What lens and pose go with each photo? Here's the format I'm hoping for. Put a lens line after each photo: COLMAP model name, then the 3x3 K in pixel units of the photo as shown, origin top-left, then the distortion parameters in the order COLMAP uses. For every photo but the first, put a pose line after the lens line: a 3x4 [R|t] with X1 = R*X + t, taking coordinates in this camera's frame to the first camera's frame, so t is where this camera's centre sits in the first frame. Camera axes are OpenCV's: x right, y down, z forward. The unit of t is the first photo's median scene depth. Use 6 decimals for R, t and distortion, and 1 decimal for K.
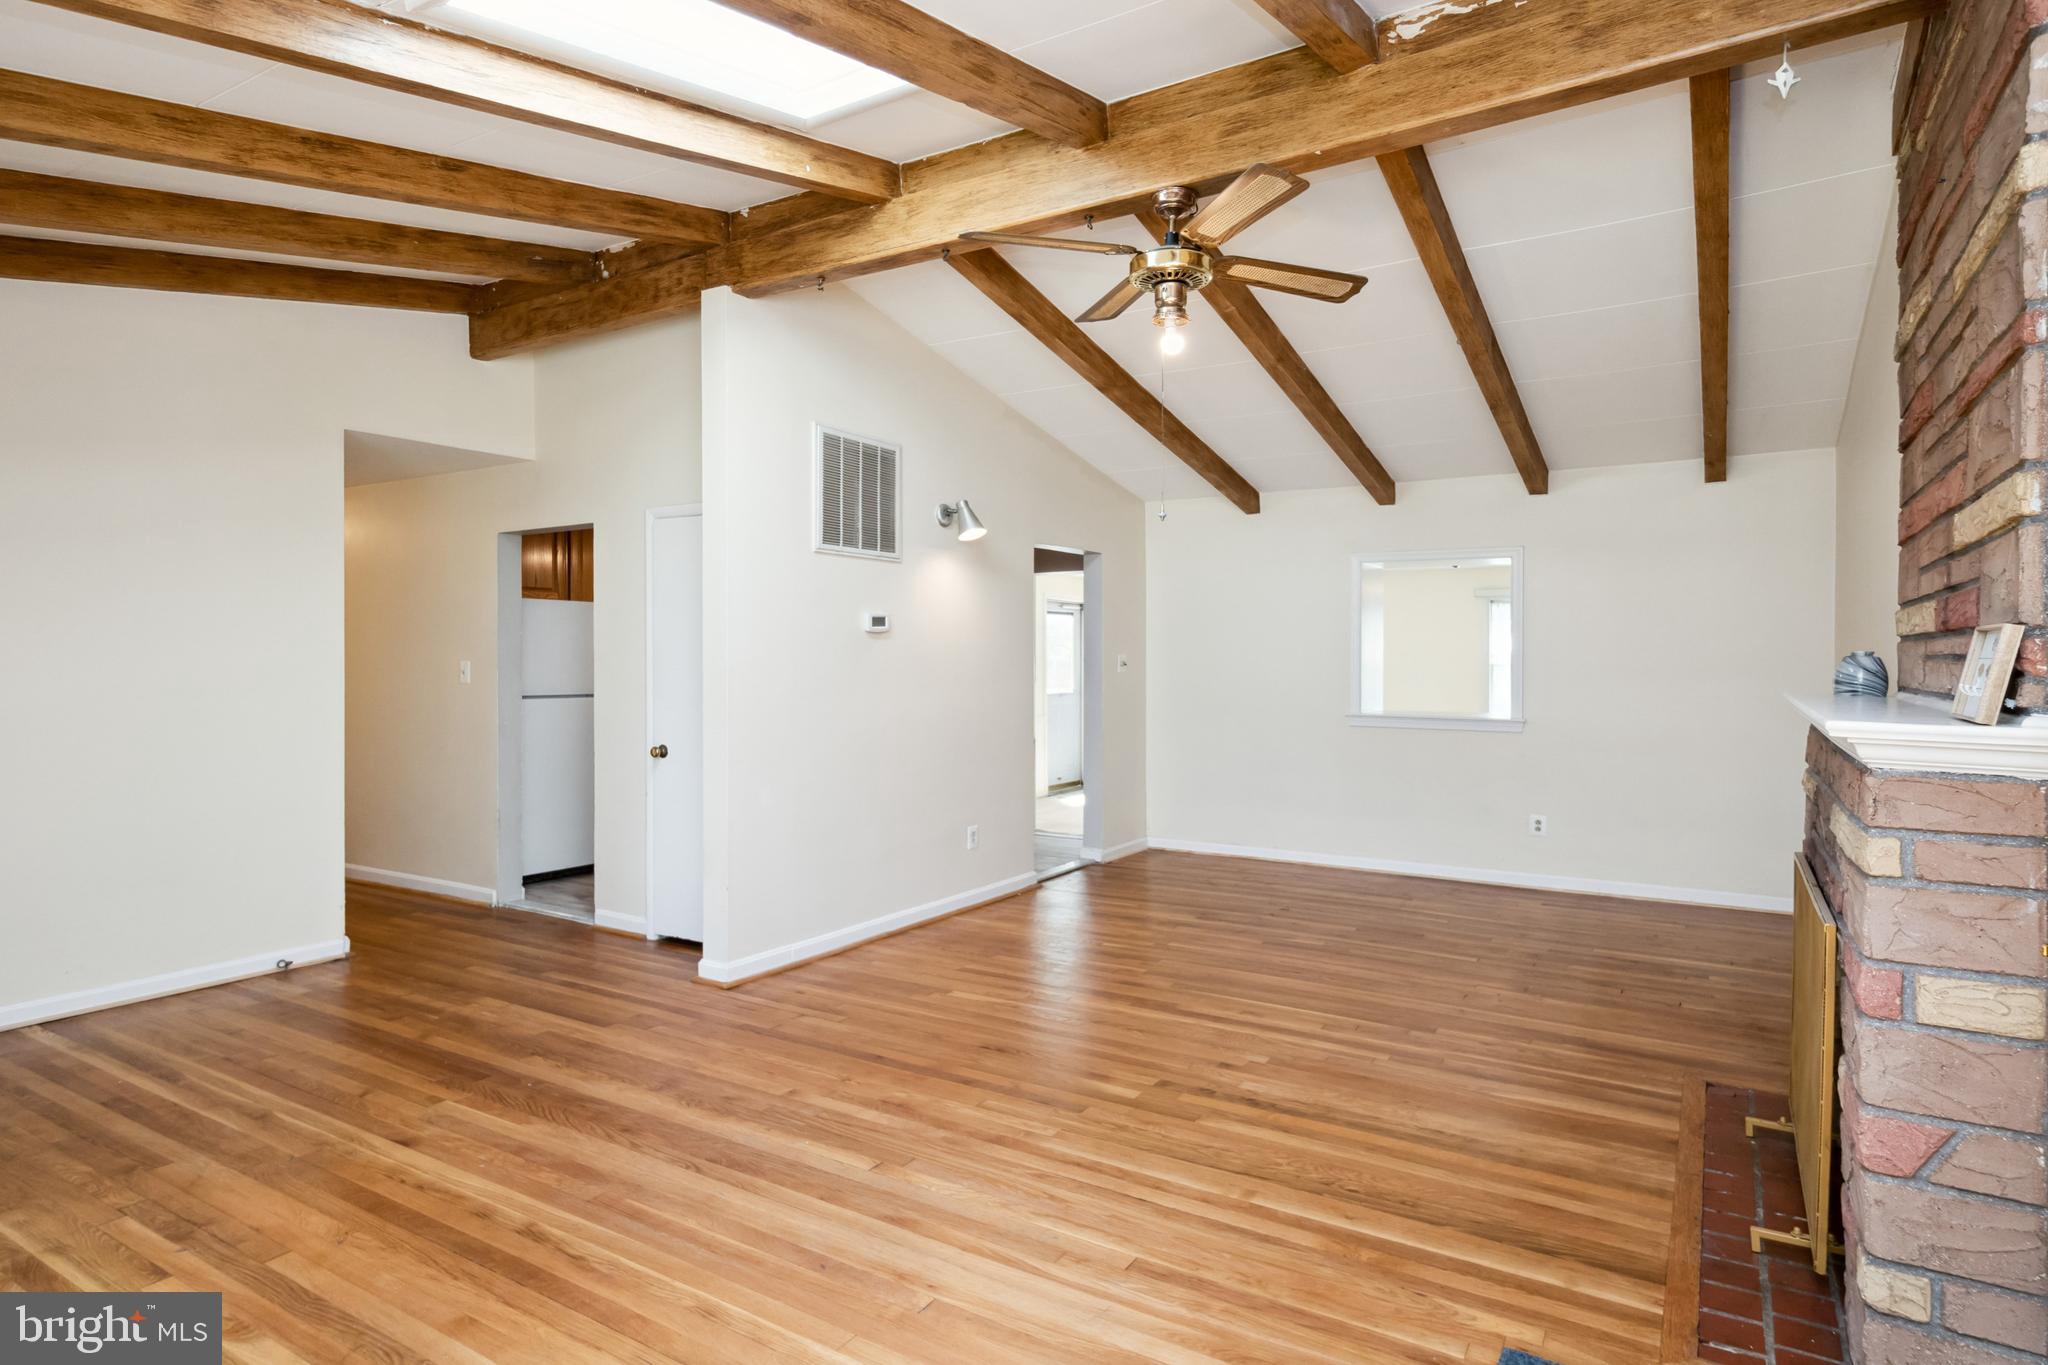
lens RADIAL K [[1027.3, 0, 1031.4], [0, 1027.3, 675.7], [0, 0, 1]] dist [0.016328, -0.000331]
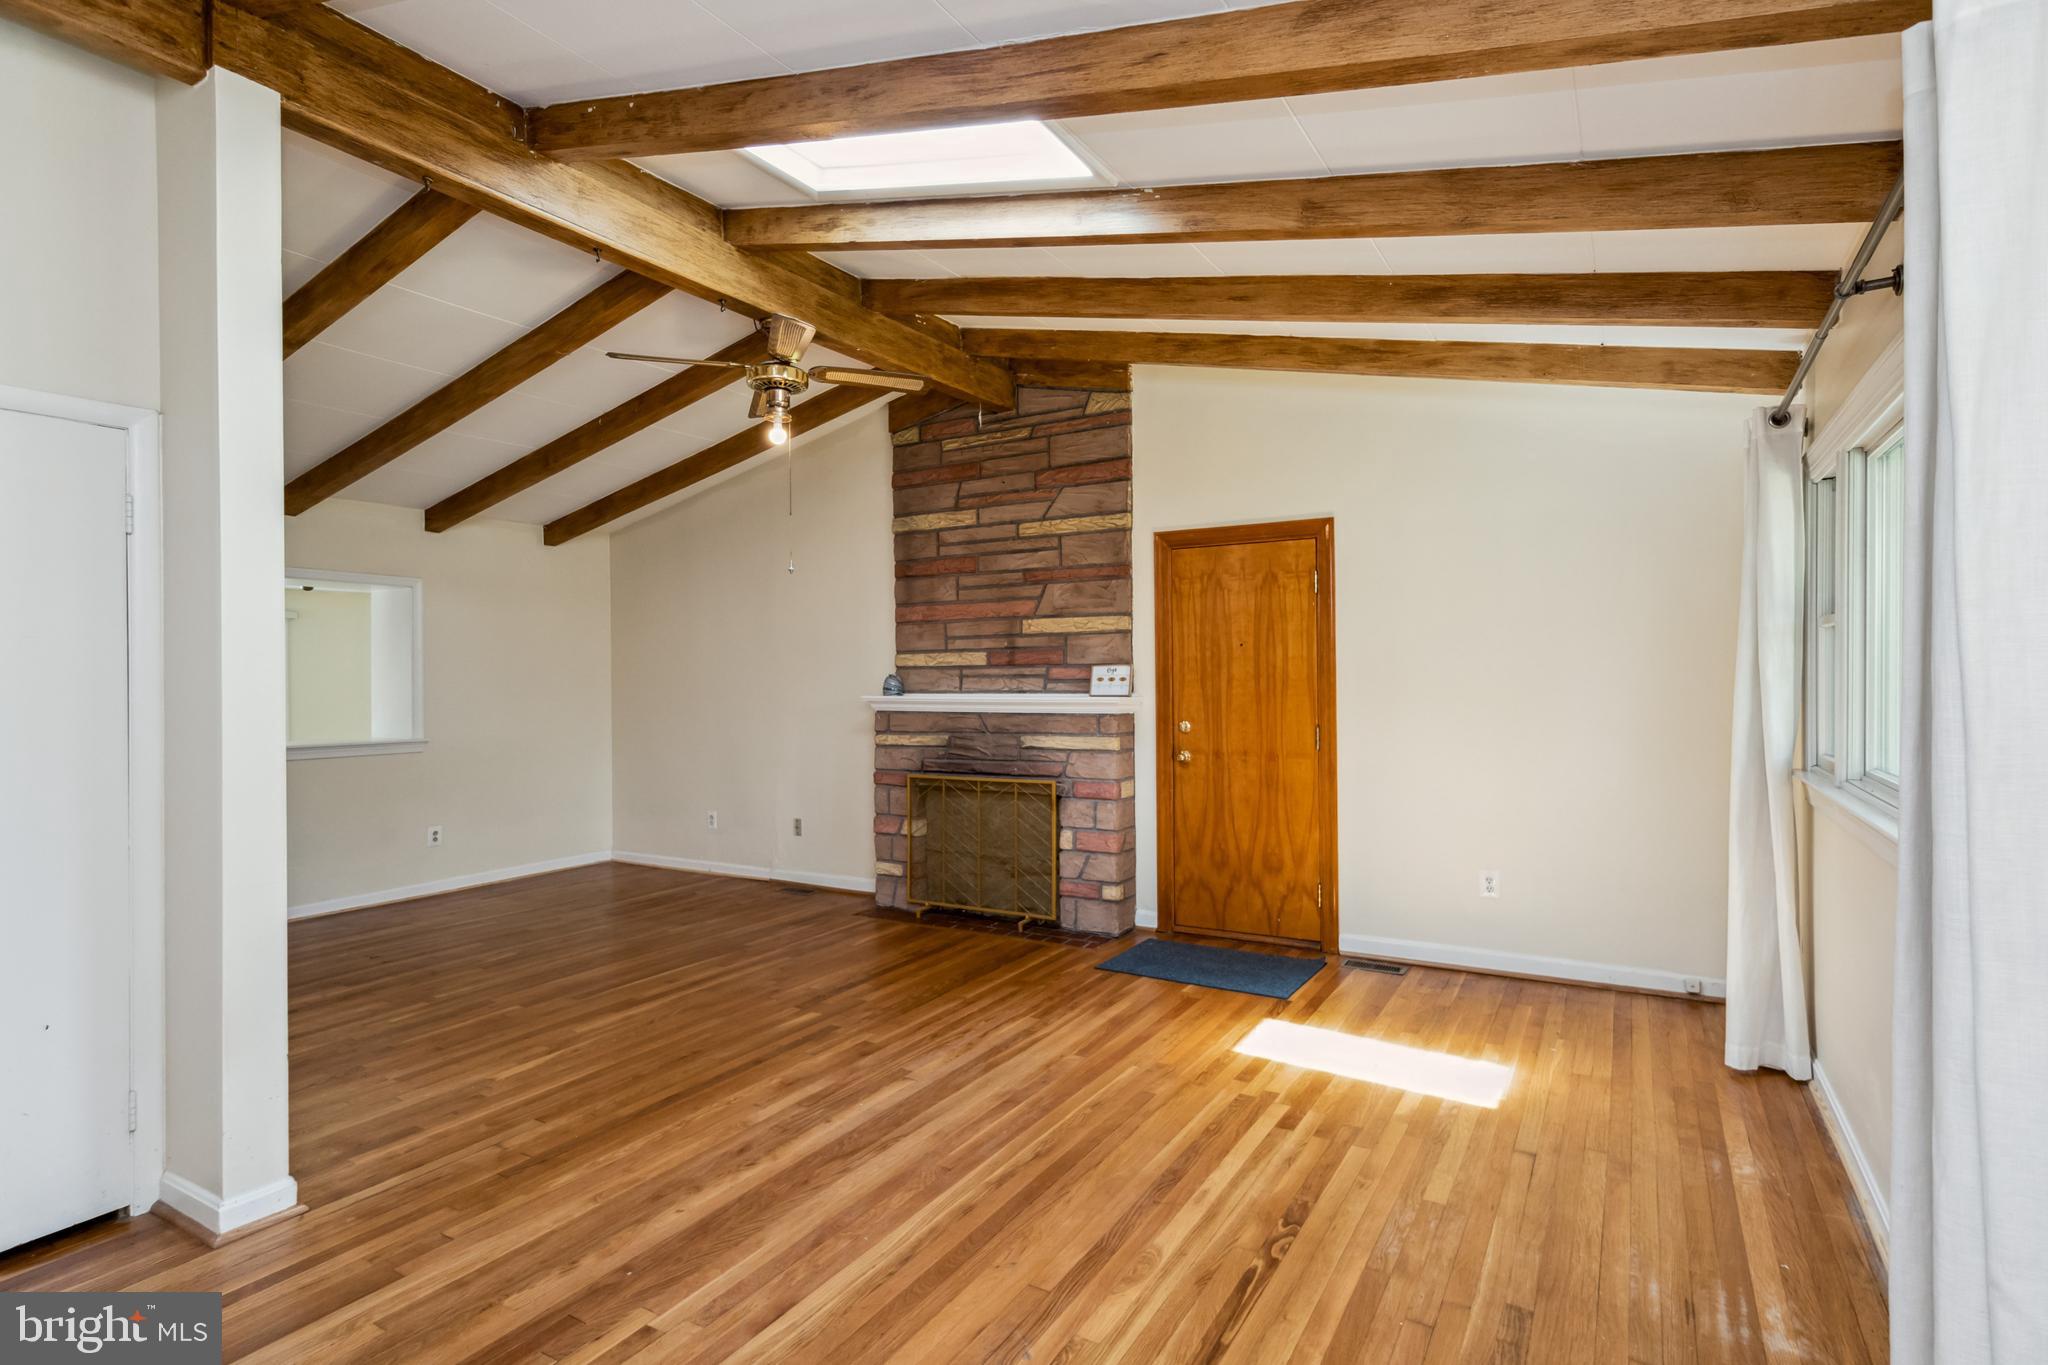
lens RADIAL K [[1098.1, 0, 1024.3], [0, 1098.1, 675.7], [0, 0, 1]] dist [0.013350, 0.000740]
pose [[-0.011645, 0.000339, 0.999932, -1.126029], [0.027780, 0.999614, -0.000016, -0.010761], [-0.999546, 0.027778, -0.011650, 0.646625]]
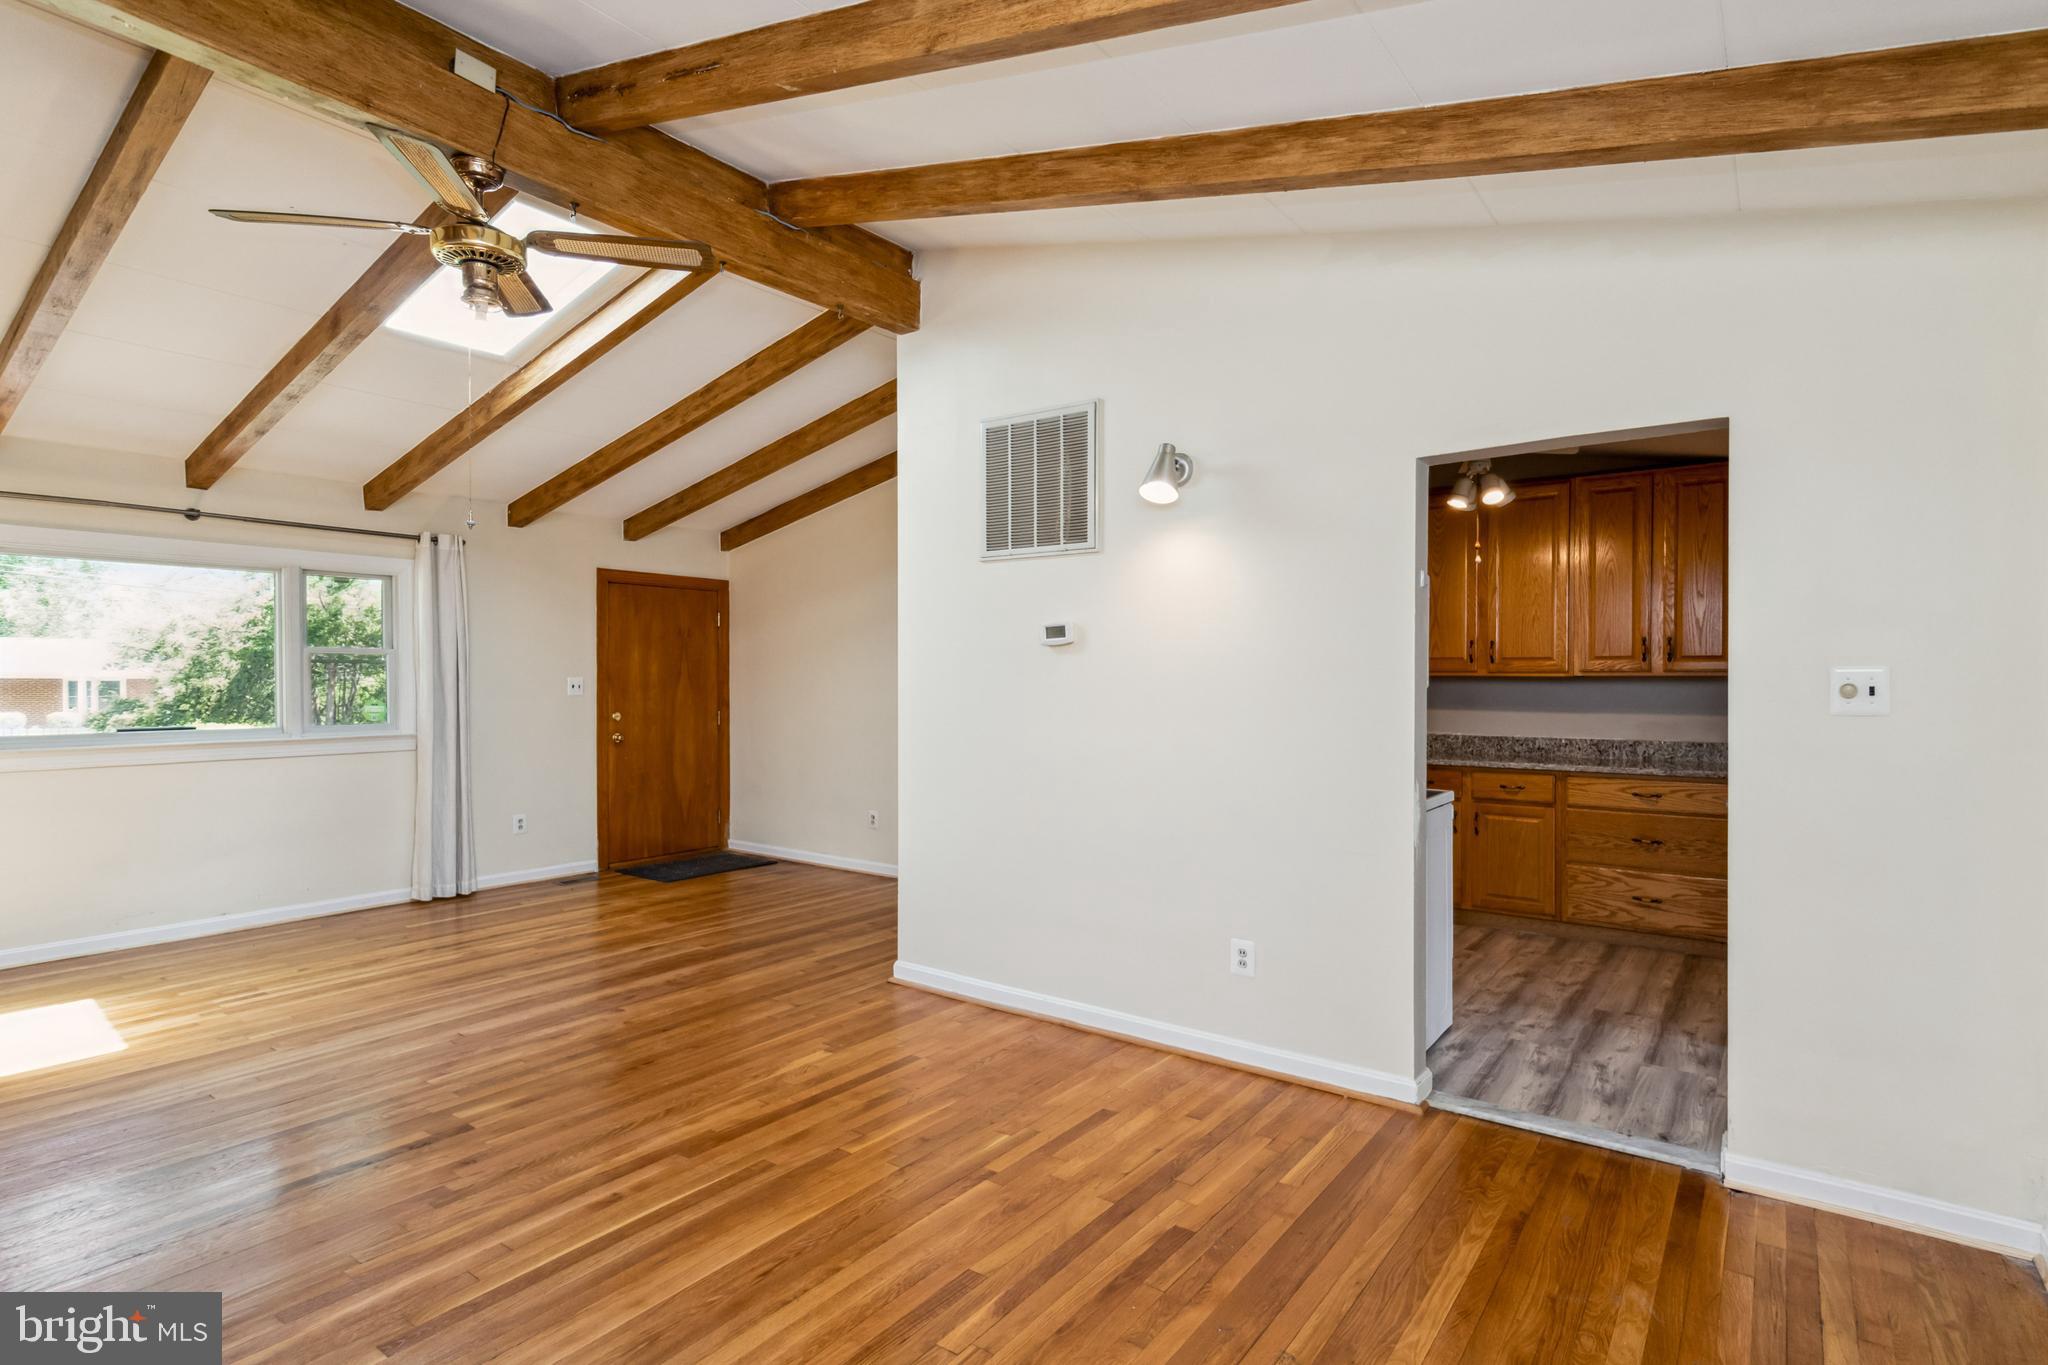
lens RADIAL K [[1098.1, 0, 1027.1], [0, 1098.1, 693.5], [0, 0, 1]] dist [0.013350, 0.000740]
pose [[-0.077812, 0.012344, -0.996892, 0.975122], [-0.016493, 0.999771, 0.013667, -0.020801], [0.996832, 0.017505, -0.077590, 1.417476]]
